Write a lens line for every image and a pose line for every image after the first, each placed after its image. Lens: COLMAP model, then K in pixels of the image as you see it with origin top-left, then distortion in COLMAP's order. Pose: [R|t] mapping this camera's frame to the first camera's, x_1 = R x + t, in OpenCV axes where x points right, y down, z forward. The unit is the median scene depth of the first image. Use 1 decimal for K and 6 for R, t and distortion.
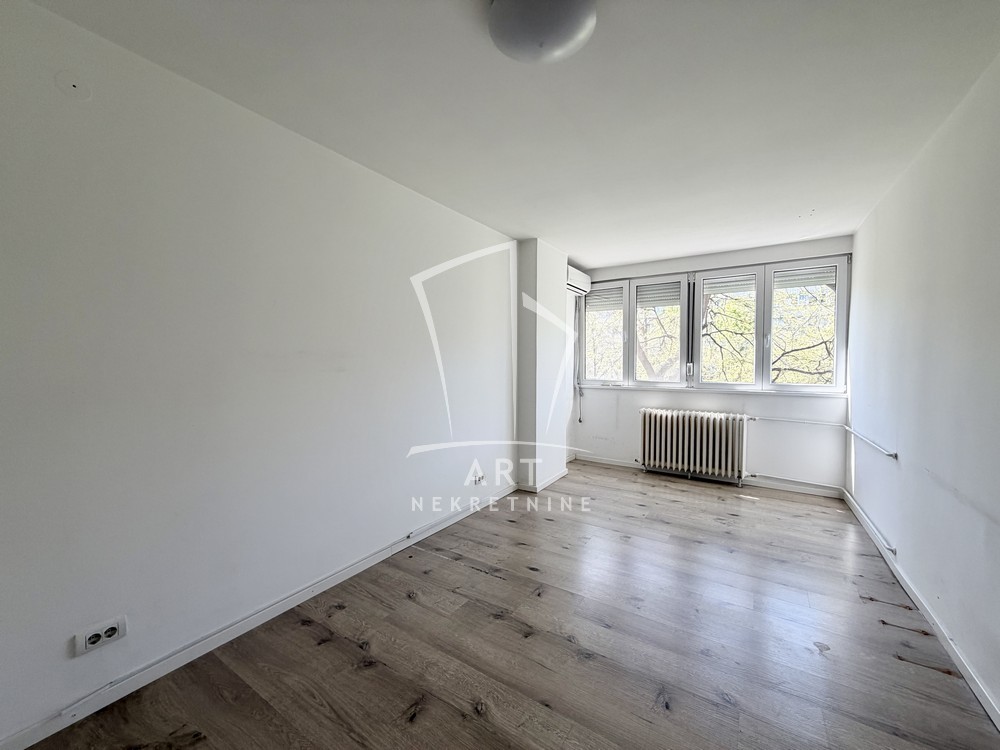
lens RADIAL K [[399.7, 0, 491.3], [0, 399.7, 382.9], [0, 0, 1]] dist [0.001033, -0.000333]
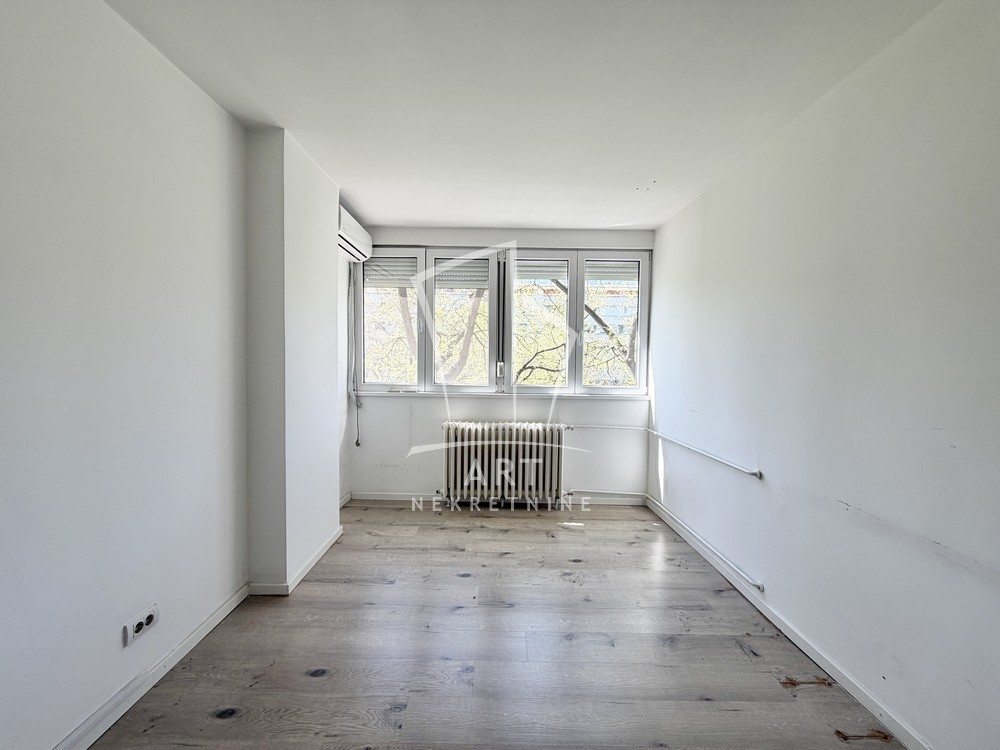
lens RADIAL K [[399.7, 0, 496.0], [0, 399.7, 374.4], [0, 0, 1]] dist [0.001033, -0.000333]
pose [[0.828630, -0.007640, 0.559745, 0.043223], [0.014883, 0.999854, -0.008384, -0.019142], [-0.559599, 0.015278, 0.828622, 0.364540]]
